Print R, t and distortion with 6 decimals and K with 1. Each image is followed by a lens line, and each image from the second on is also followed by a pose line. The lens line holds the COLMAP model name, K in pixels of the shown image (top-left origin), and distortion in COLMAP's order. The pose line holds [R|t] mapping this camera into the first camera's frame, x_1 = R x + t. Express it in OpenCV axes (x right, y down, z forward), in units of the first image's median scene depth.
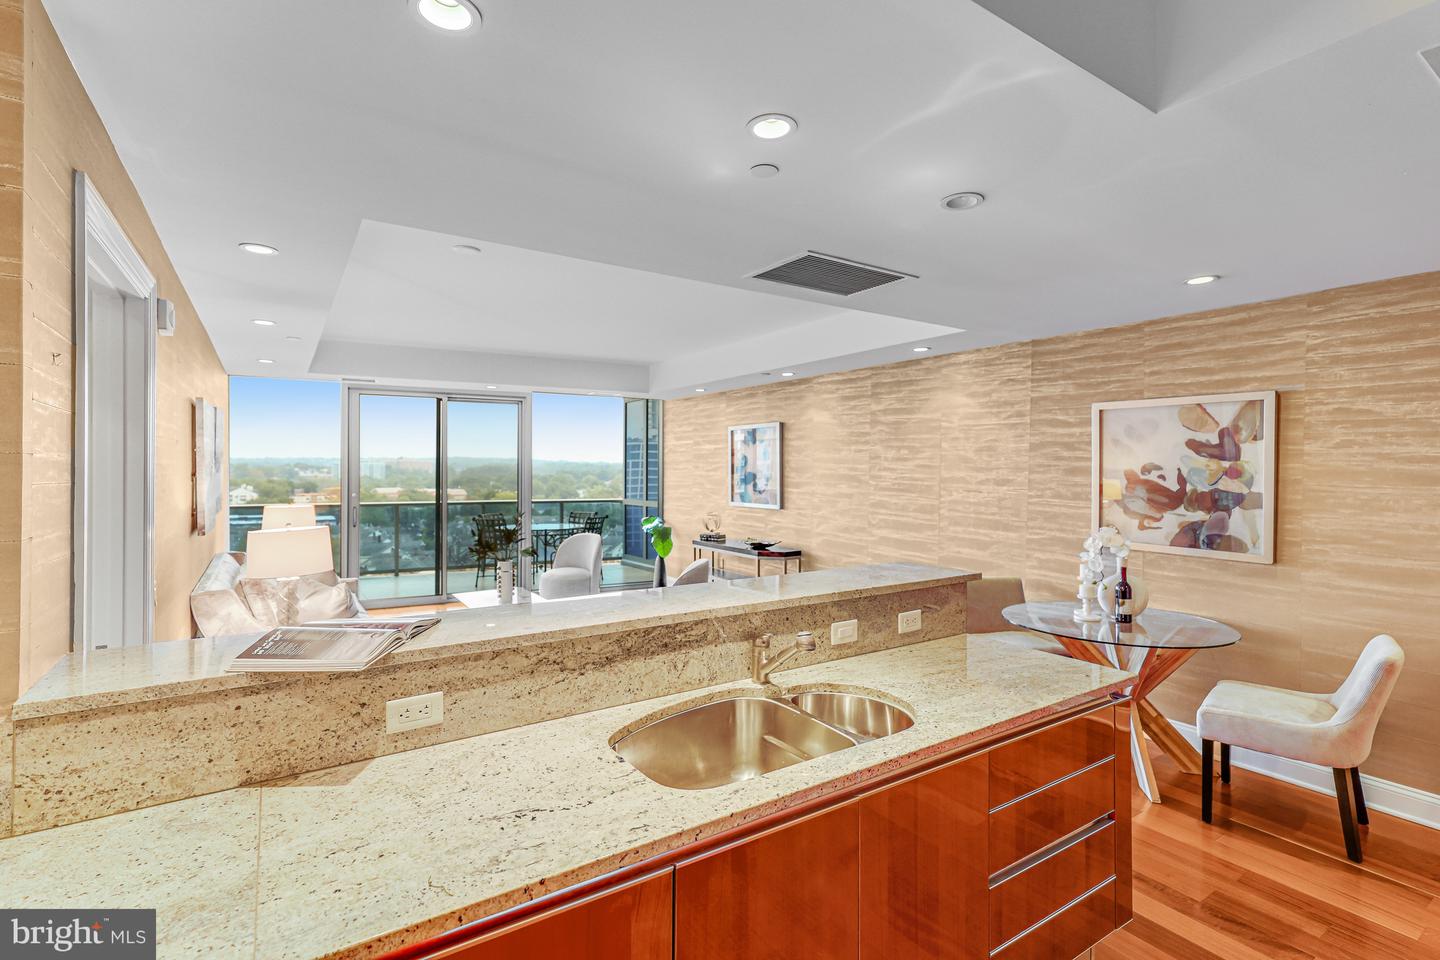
lens RADIAL K [[670.0, 0, 704.1], [0, 670.0, 470.7], [0, 0, 1]] dist [0.007841, -0.000653]
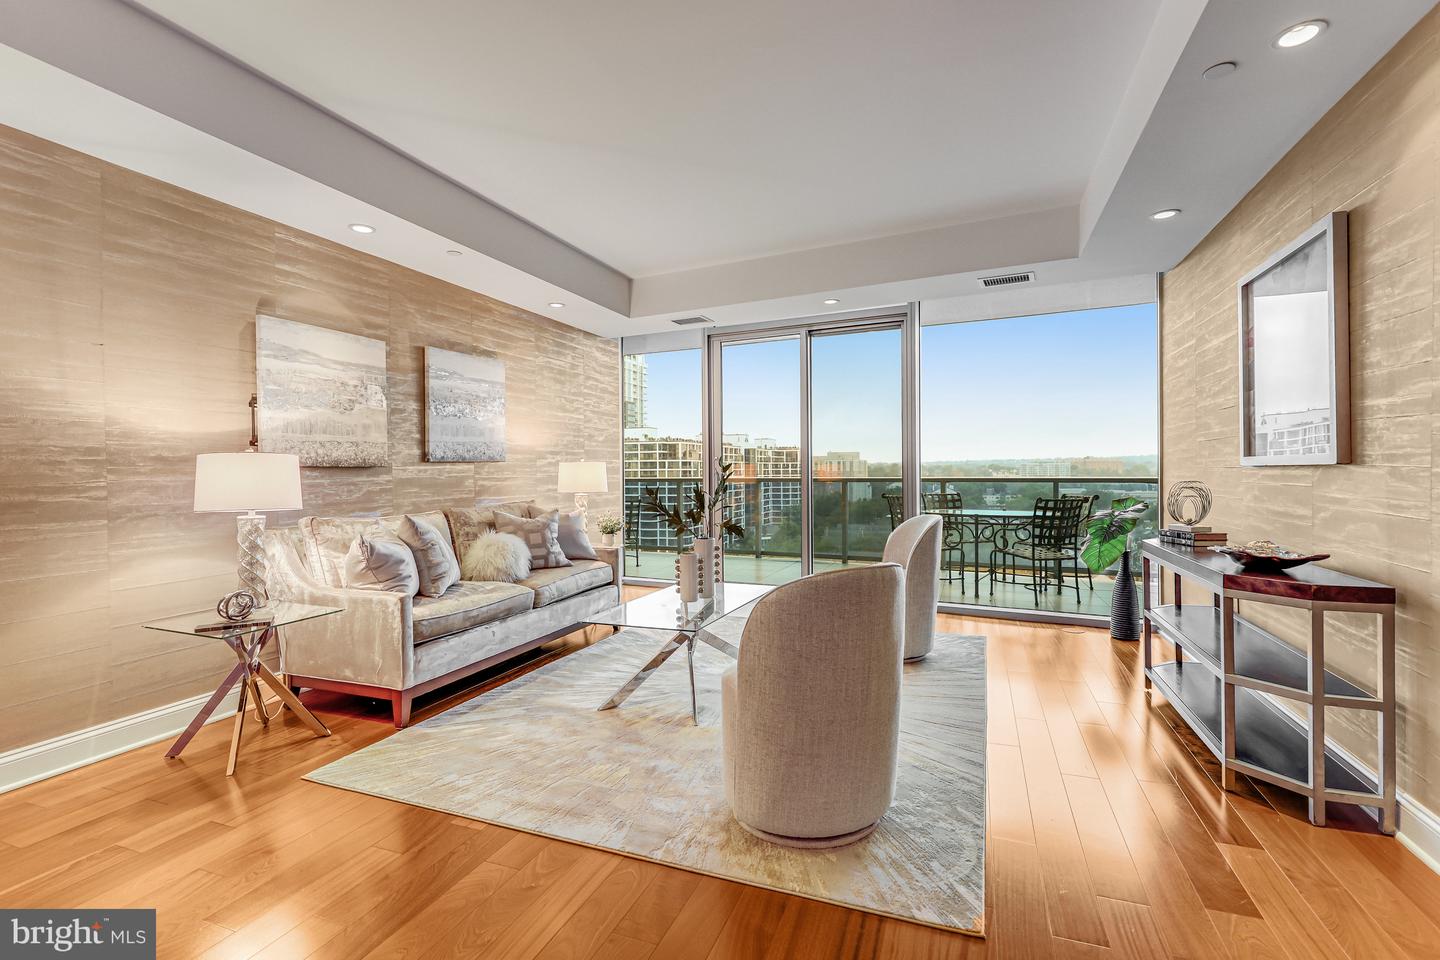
lens RADIAL K [[670.0, 0, 709.5], [0, 670.0, 480.3], [0, 0, 1]] dist [0.007841, -0.000653]
pose [[0.593454, 0.002393, -0.804864, 0.206466], [0.009318, 0.999908, 0.009844, 0.061521], [0.804814, -0.013342, 0.593377, 0.542821]]
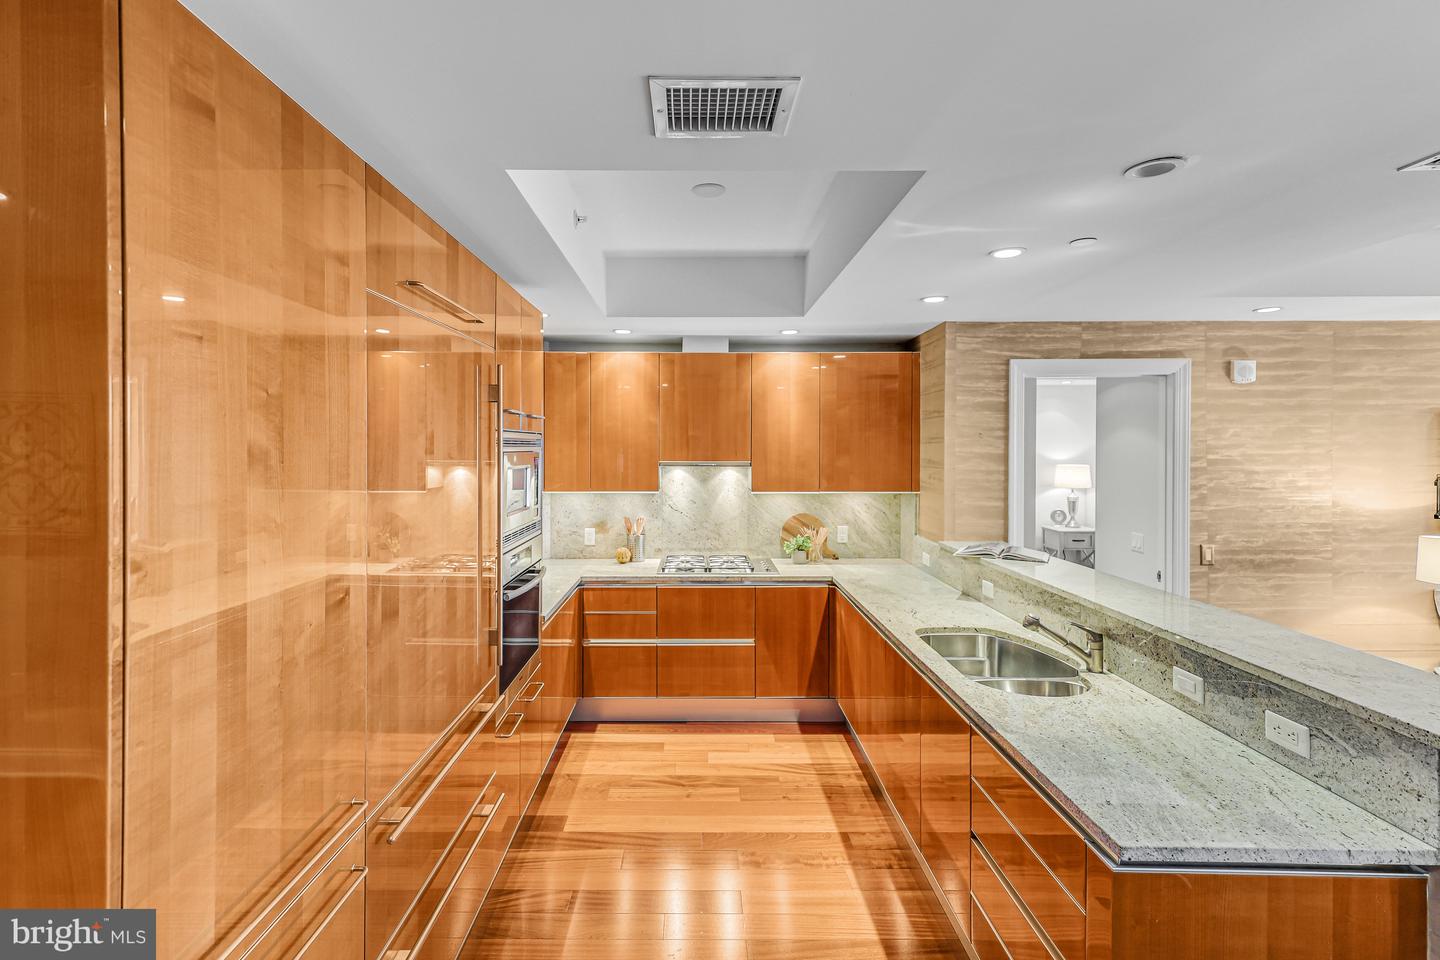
lens RADIAL K [[670.0, 0, 709.1], [0, 670.0, 450.1], [0, 0, 1]] dist [0.007841, -0.000653]
pose [[-0.535932, 0.001169, -0.844260, 0.449839], [-0.002311, 0.999993, 0.002852, -0.024381], [0.844258, 0.003479, -0.535926, 0.340837]]
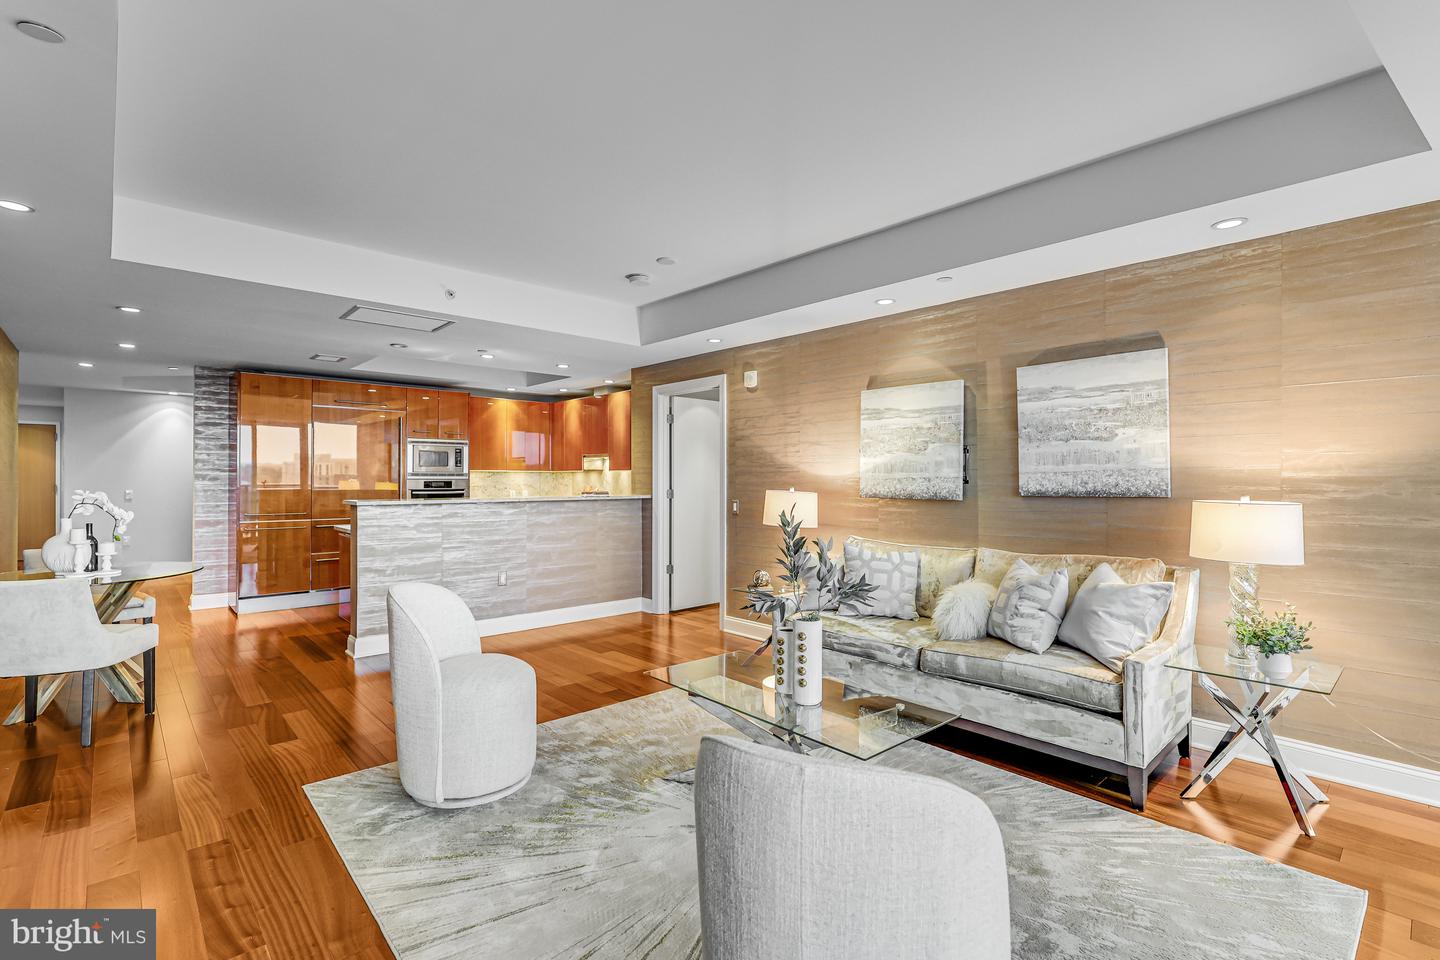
lens RADIAL K [[670.0, 0, 697.8], [0, 670.0, 487.0], [0, 0, 1]] dist [0.007841, -0.000653]
pose [[-0.989050, -0.002714, -0.147558, -0.123572], [-0.004893, 0.999884, 0.014405, 0.031857], [0.147501, 0.014969, -0.988949, 1.261895]]
